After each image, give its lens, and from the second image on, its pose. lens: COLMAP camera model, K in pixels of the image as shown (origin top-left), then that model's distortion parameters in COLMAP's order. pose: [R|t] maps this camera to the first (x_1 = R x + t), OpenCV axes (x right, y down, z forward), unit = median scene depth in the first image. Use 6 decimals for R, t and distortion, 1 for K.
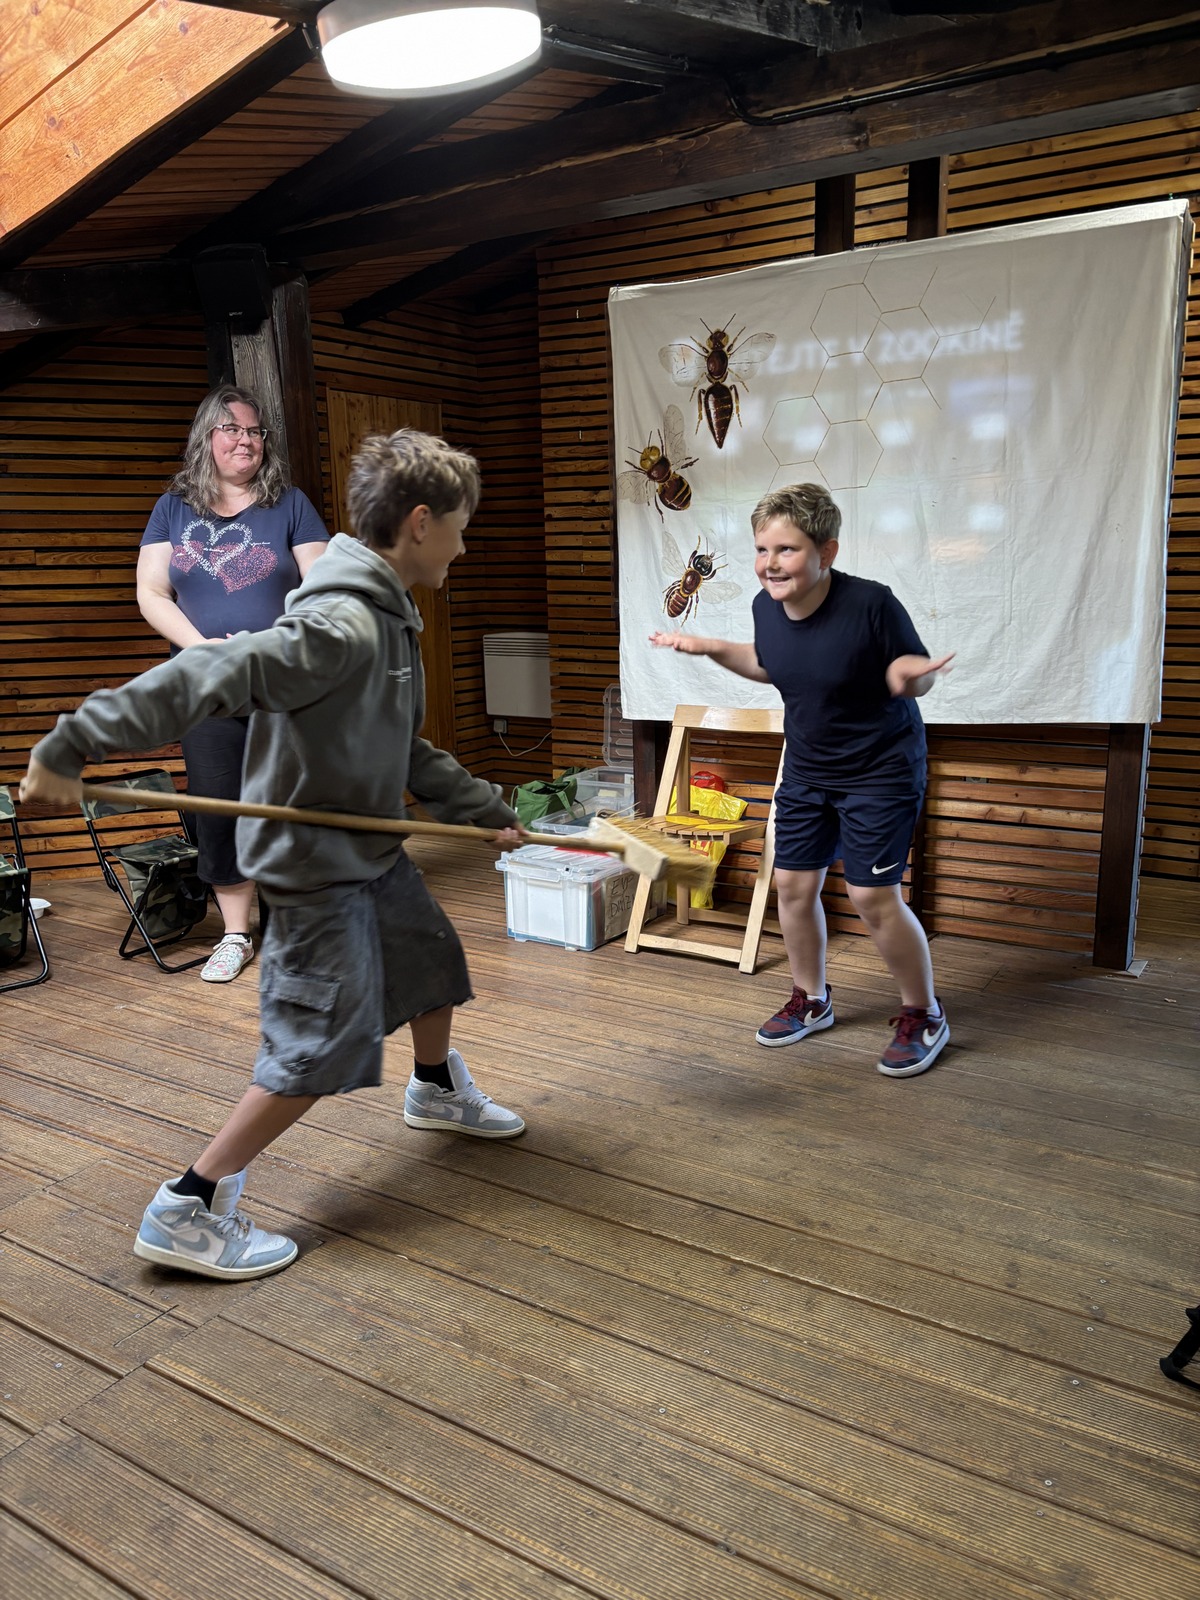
lens RADIAL K [[1225.7, 0, 606.5], [0, 1225.7, 804.7], [0, 0, 1]] dist [0.009623, -0.009811]
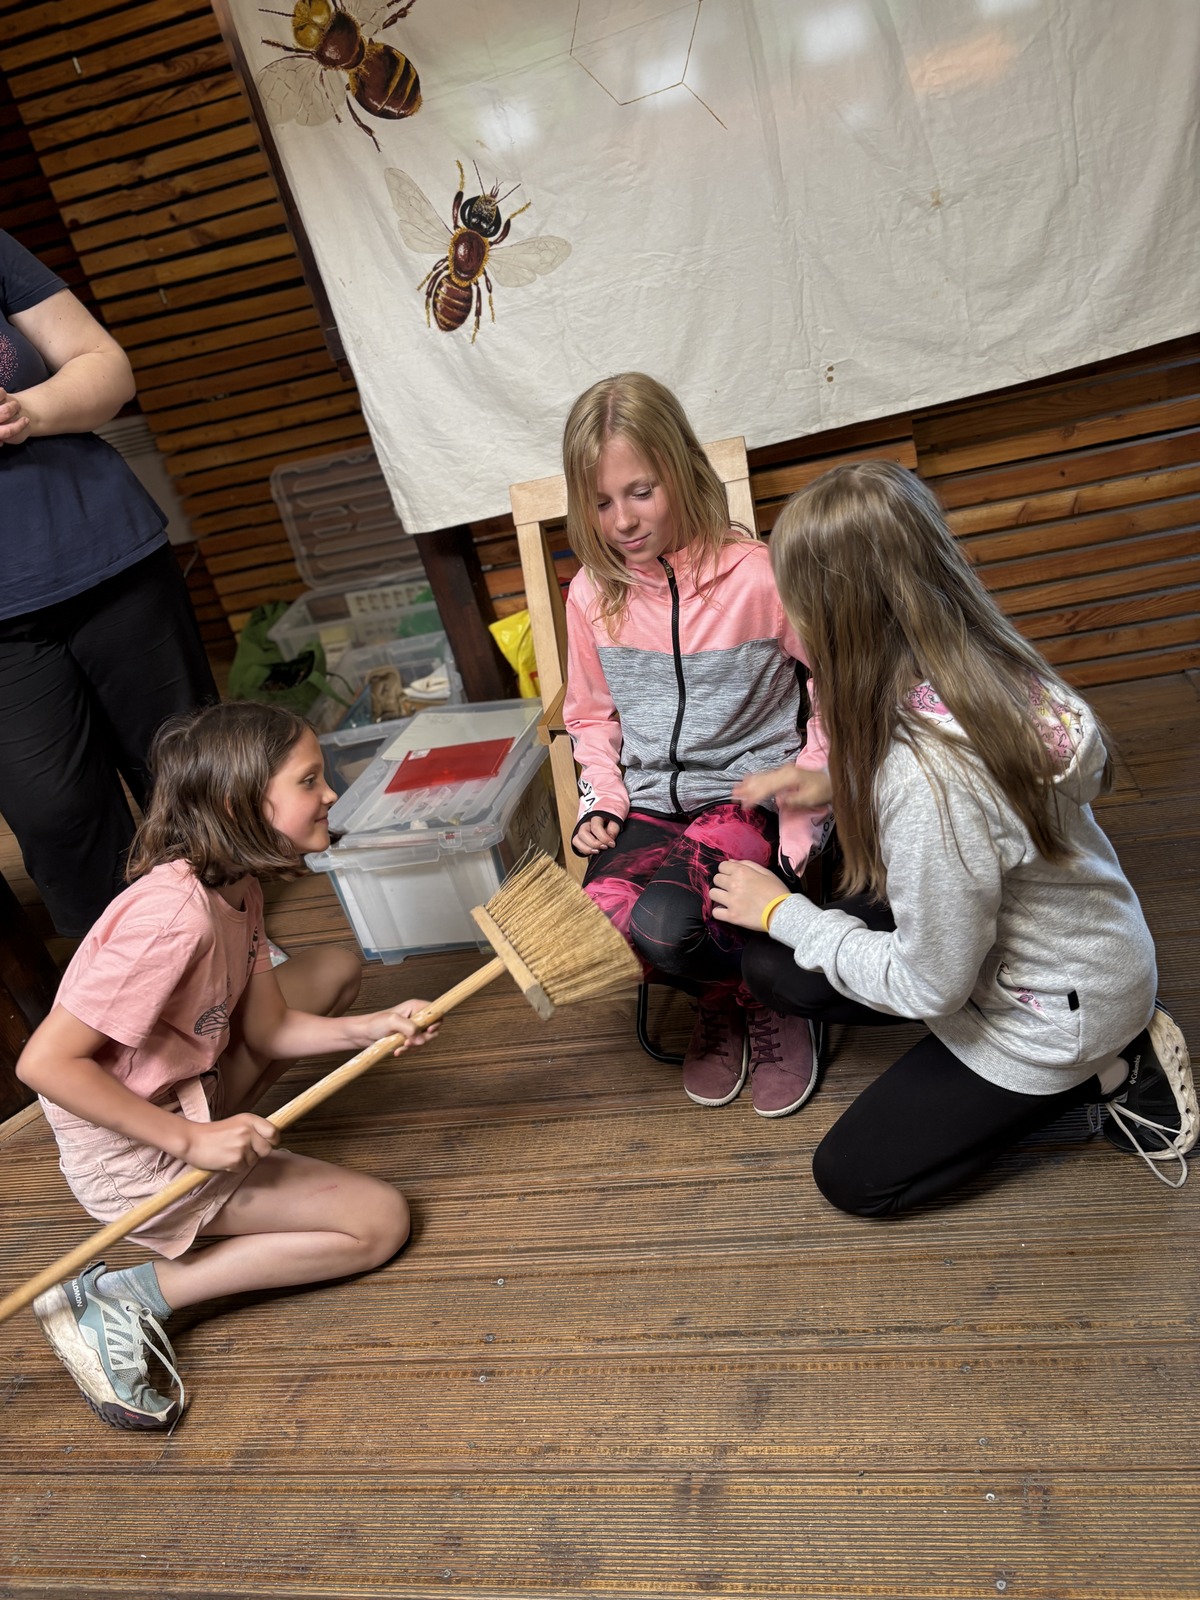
lens RADIAL K [[1225.7, 0, 606.5], [0, 1225.7, 804.7], [0, 0, 1]] dist [0.009623, -0.009811]
pose [[0.897978, -0.362106, 0.250029, -0.100764], [0.291597, 0.915200, 0.278172, -0.095922], [-0.329554, -0.176885, 0.927419, 0.447902]]
